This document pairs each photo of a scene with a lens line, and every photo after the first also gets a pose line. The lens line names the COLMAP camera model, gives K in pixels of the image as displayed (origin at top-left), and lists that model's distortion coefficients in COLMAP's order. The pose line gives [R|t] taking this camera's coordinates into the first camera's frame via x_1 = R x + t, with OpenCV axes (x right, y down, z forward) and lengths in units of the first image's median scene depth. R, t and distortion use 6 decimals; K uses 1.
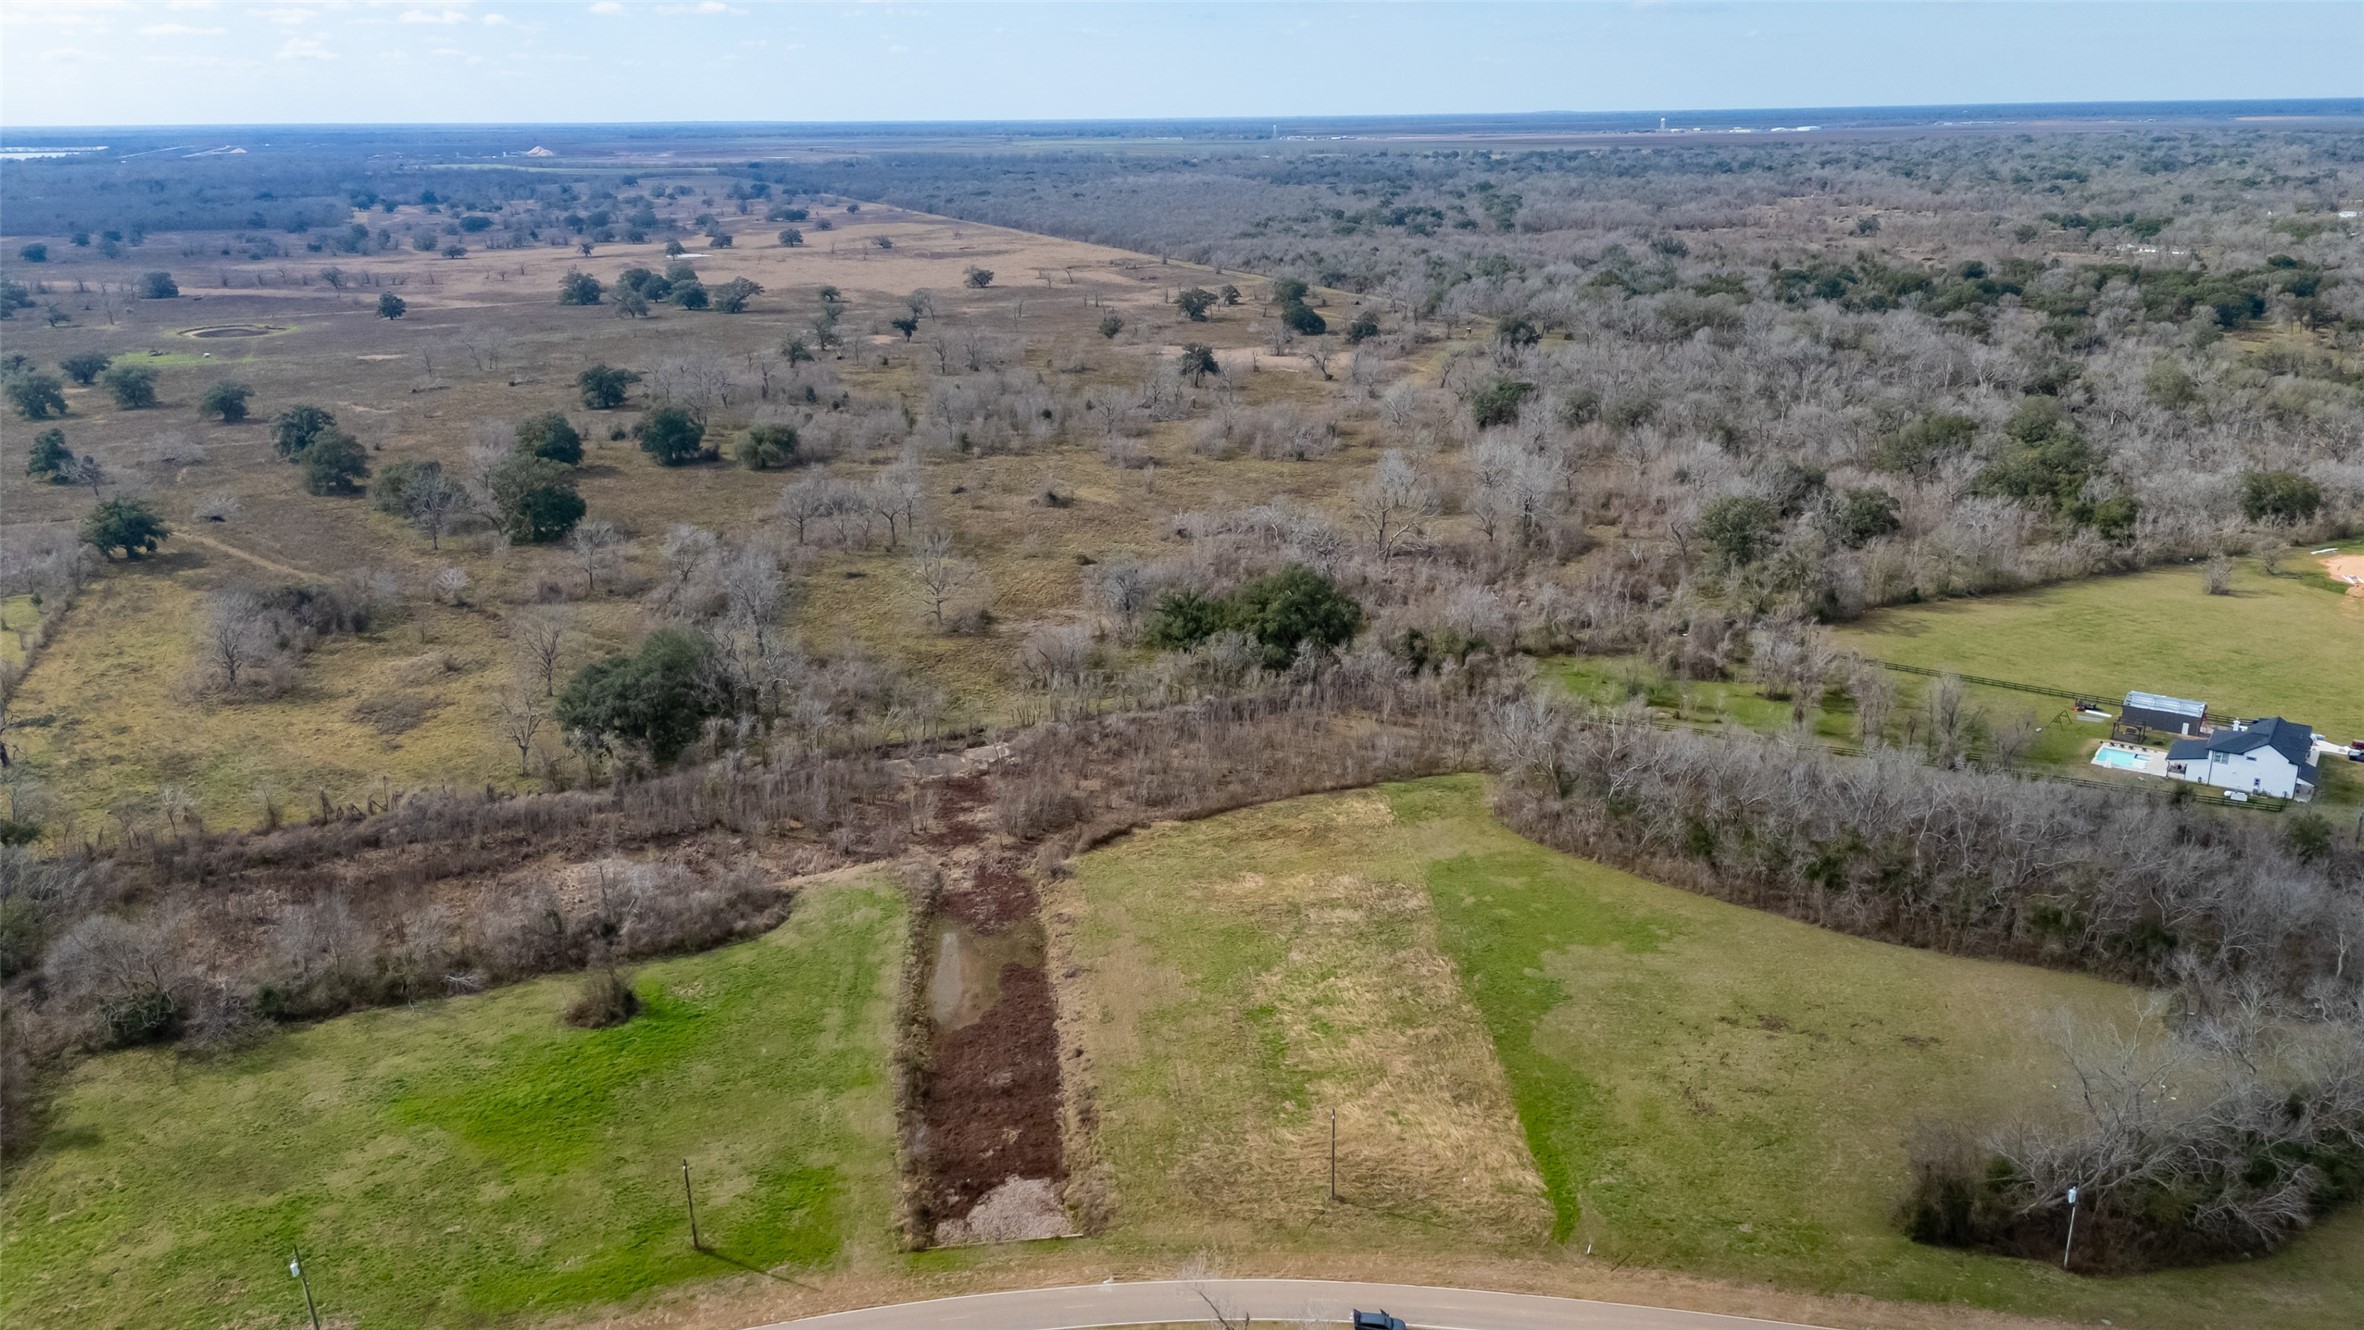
lens RADIAL K [[1729.4, 0, 1179.9], [0, 1729.4, 666.9], [0, 0, 1]] dist [0.102782, -0.108798]
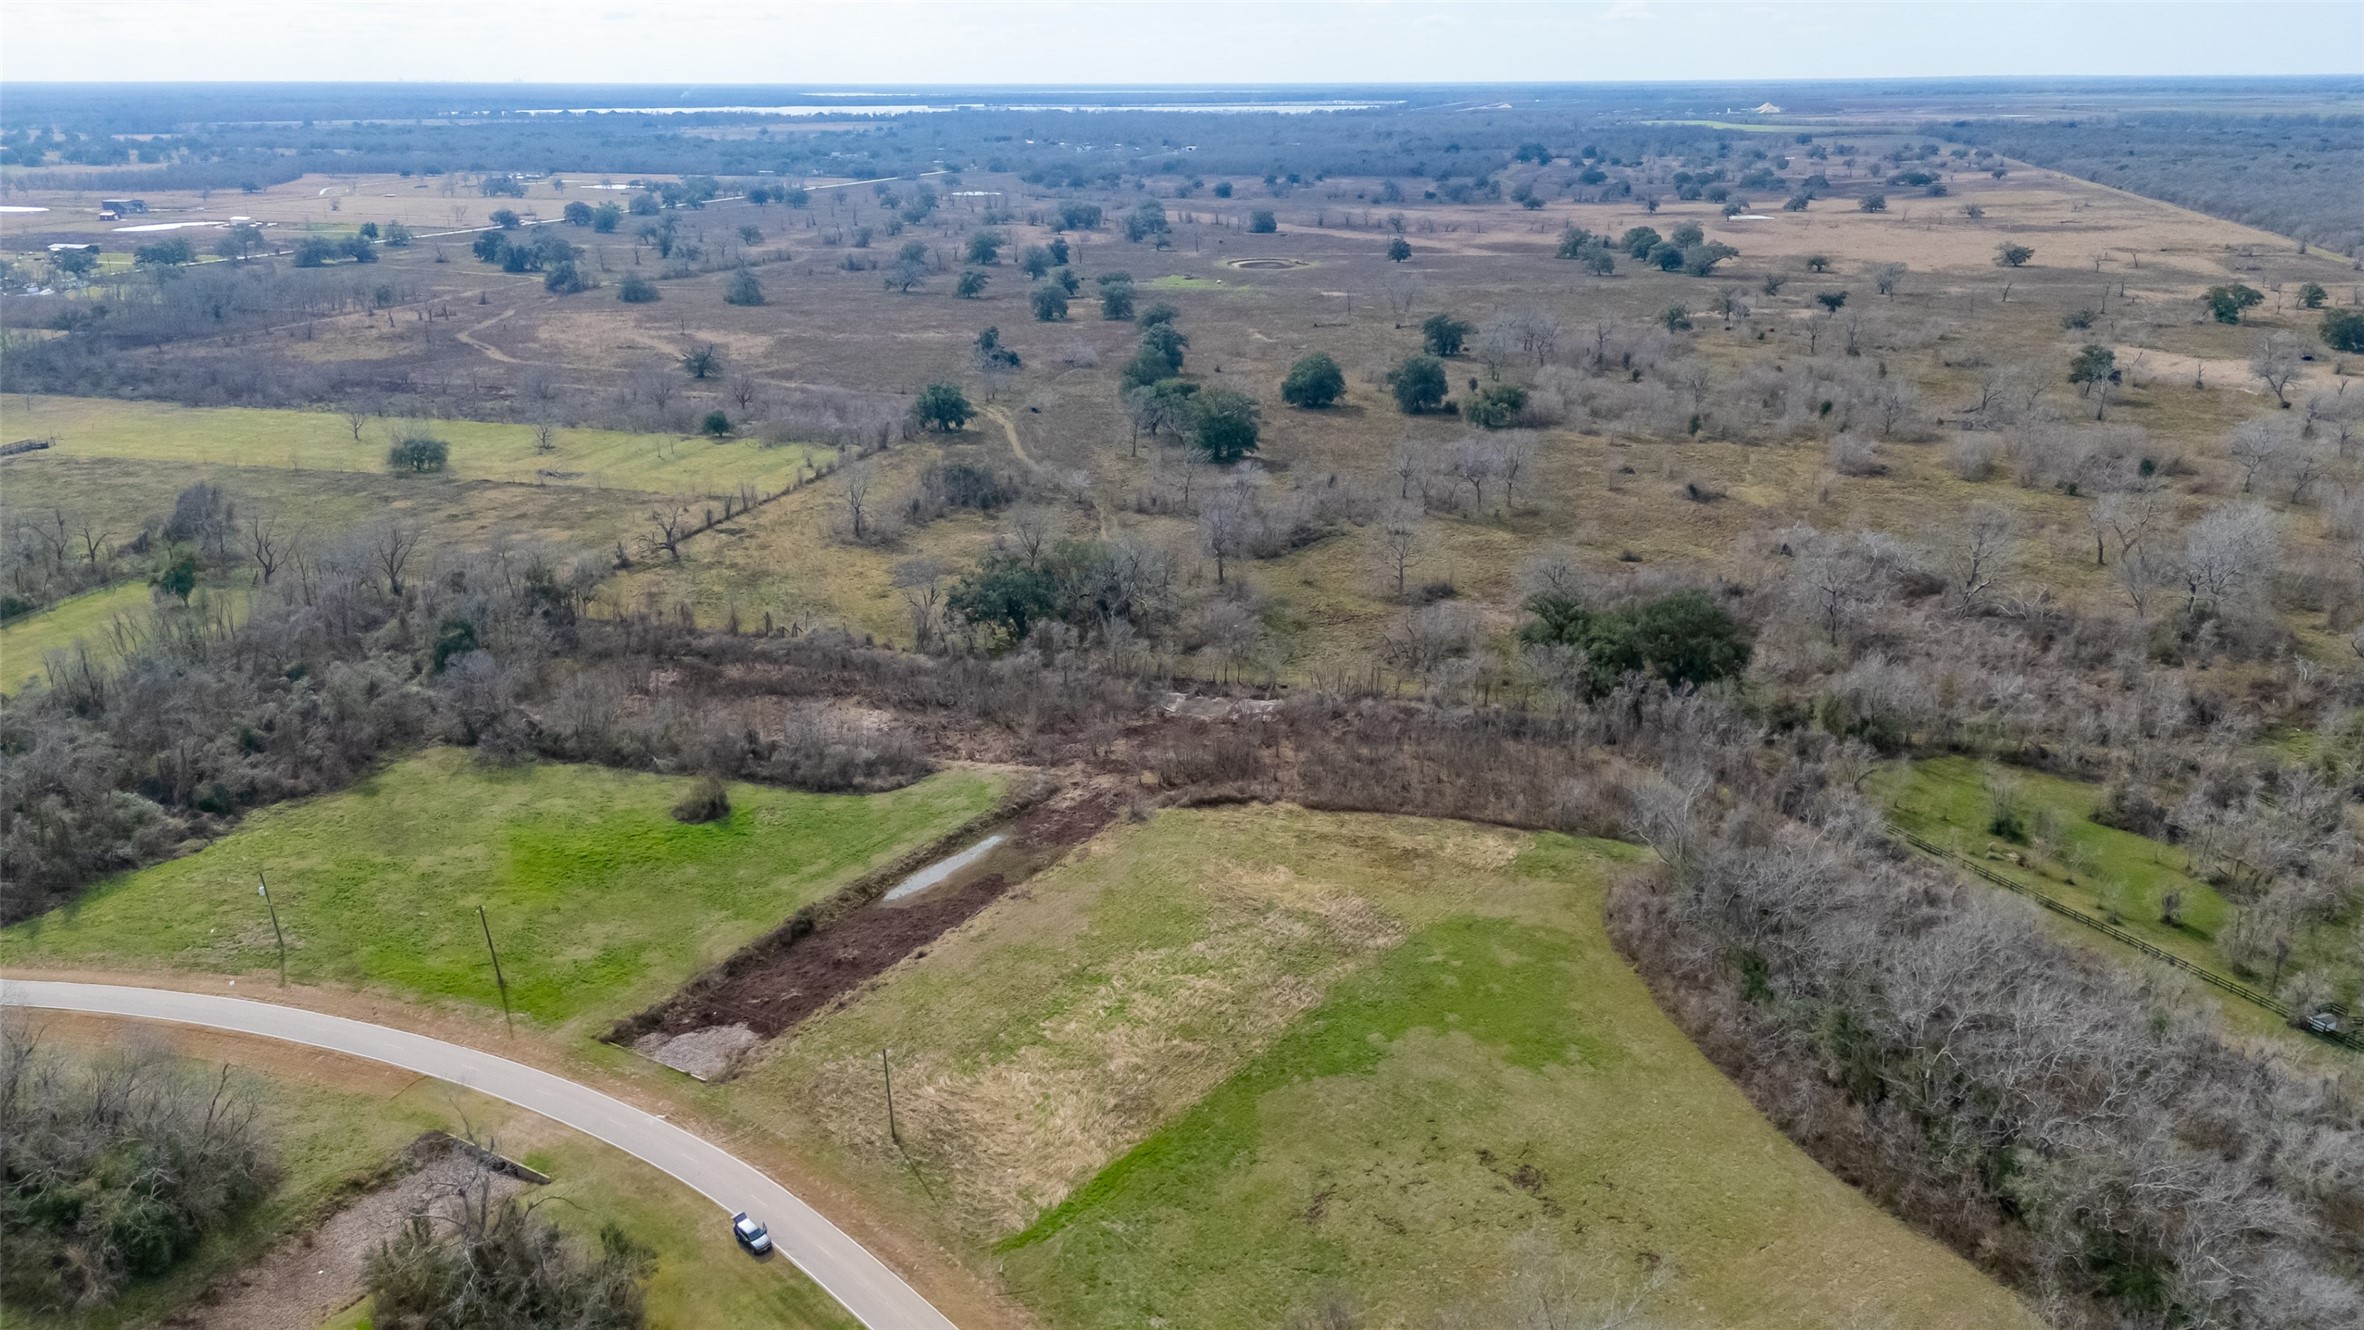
lens RADIAL K [[1729.4, 0, 1179.9], [0, 1729.4, 666.9], [0, 0, 1]] dist [0.102782, -0.108798]
pose [[0.784084, 0.209287, -0.584304, 0.596716], [-0.196156, 0.976739, 0.086626, -0.070577], [0.588842, 0.046692, 0.806898, 0.194635]]
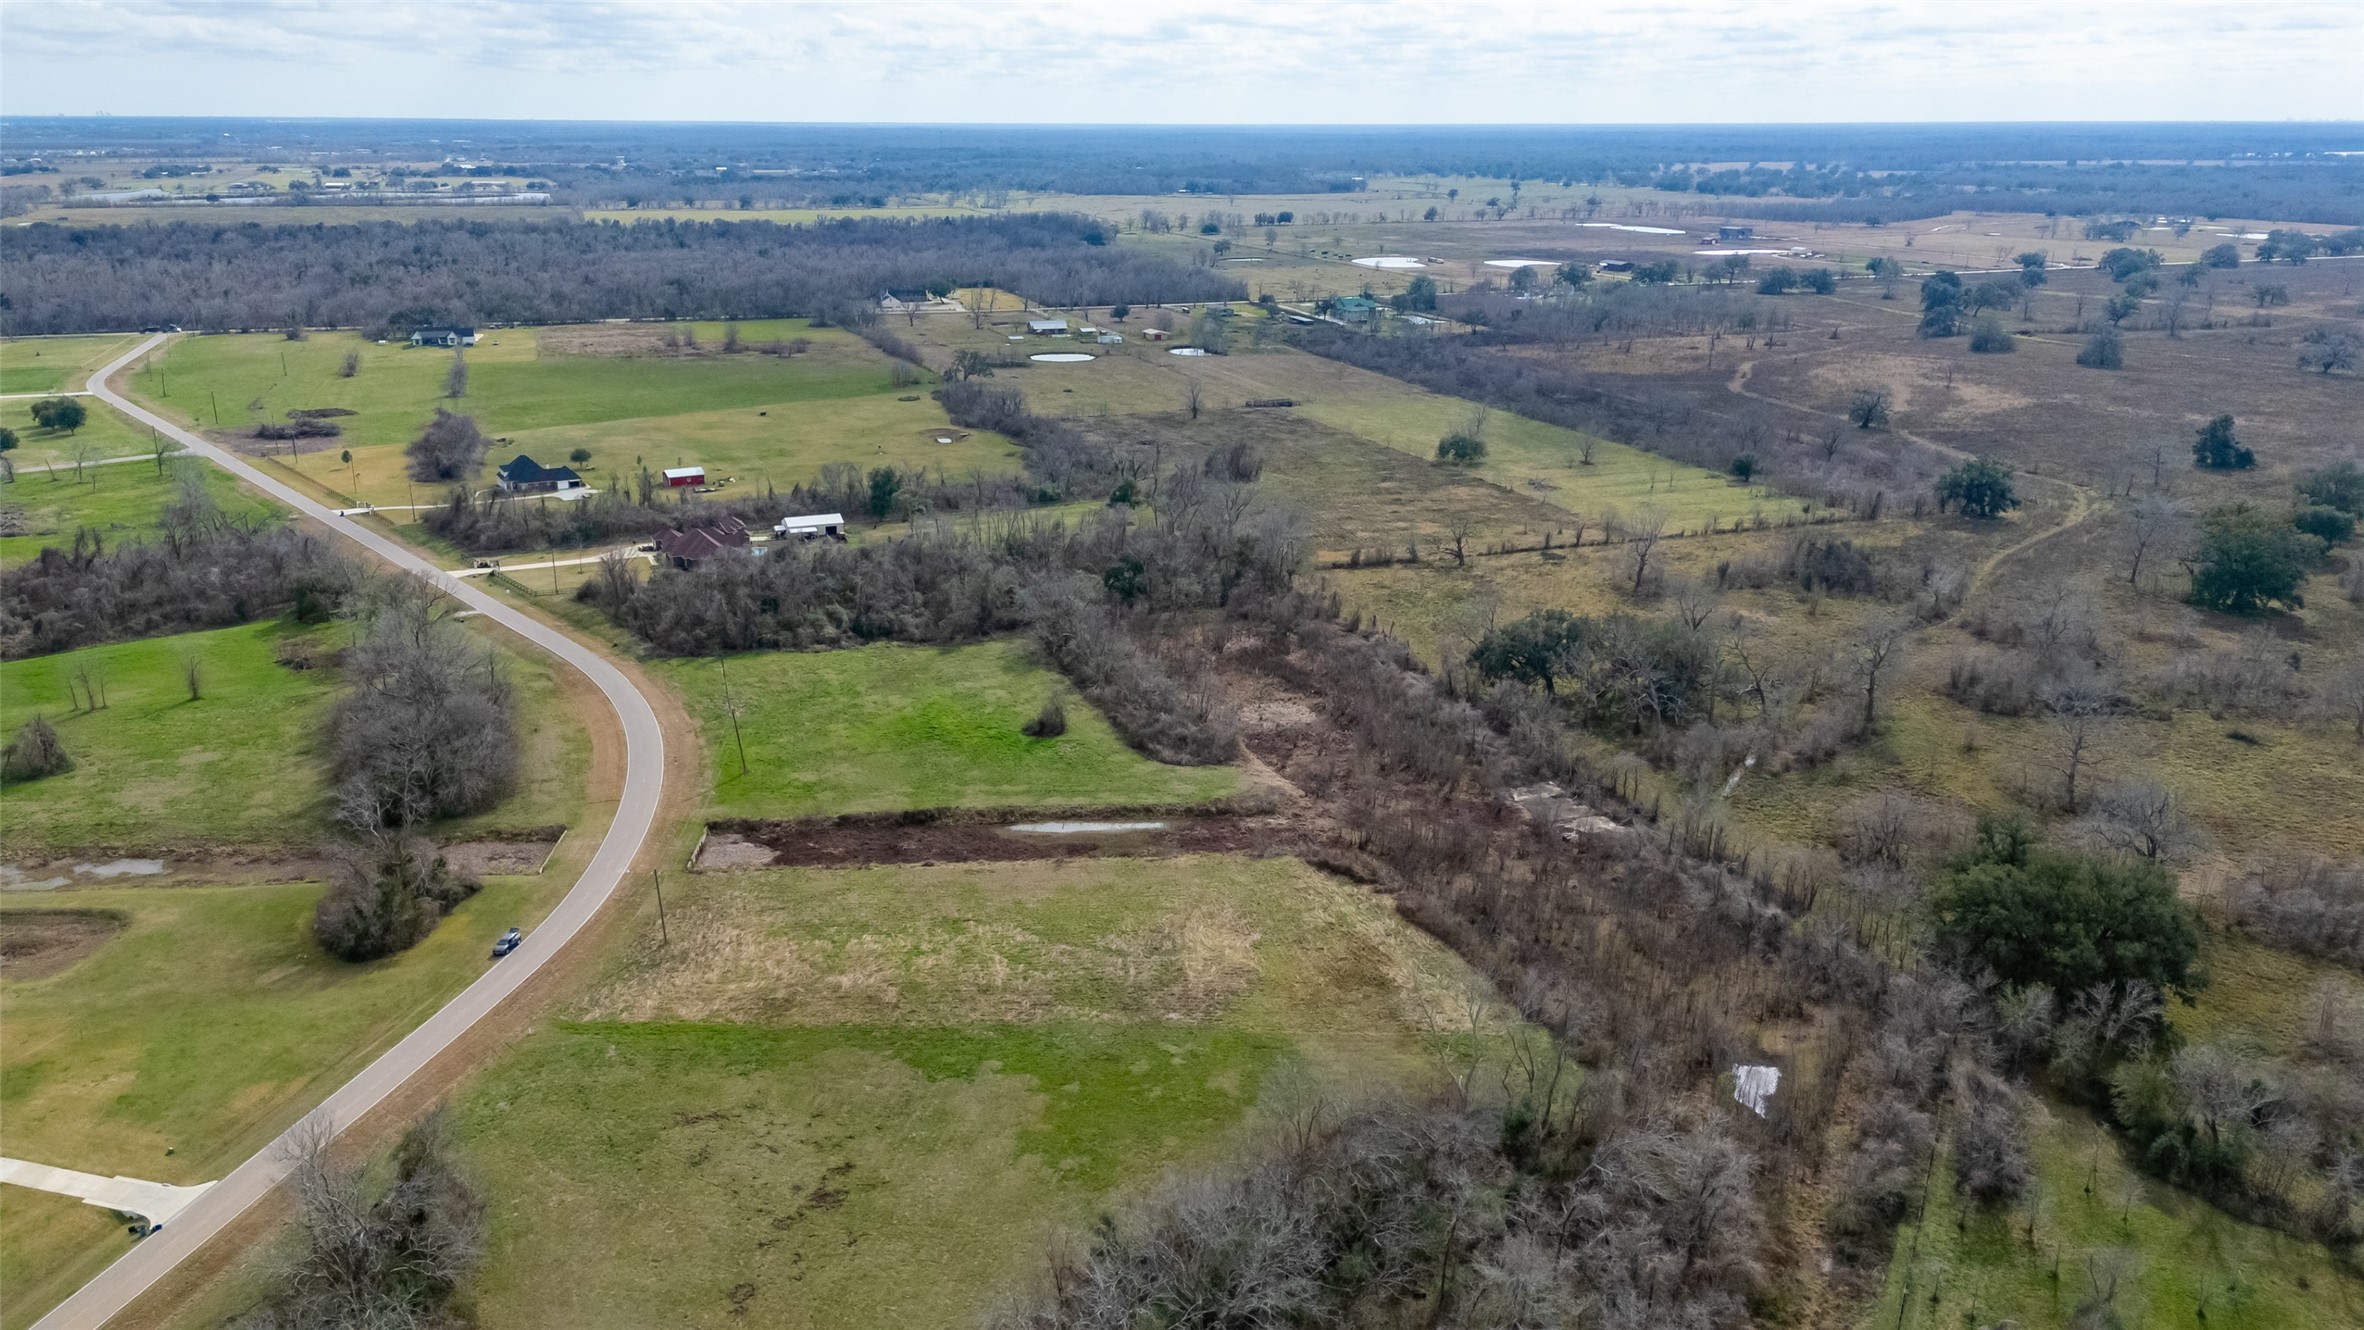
lens RADIAL K [[1729.4, 0, 1179.9], [0, 1729.4, 666.9], [0, 0, 1]] dist [0.102782, -0.108798]
pose [[-0.039909, 0.313769, -0.948660, 0.975410], [-0.307268, 0.899558, 0.310455, -0.318655], [0.950786, 0.303883, 0.060511, 0.951839]]
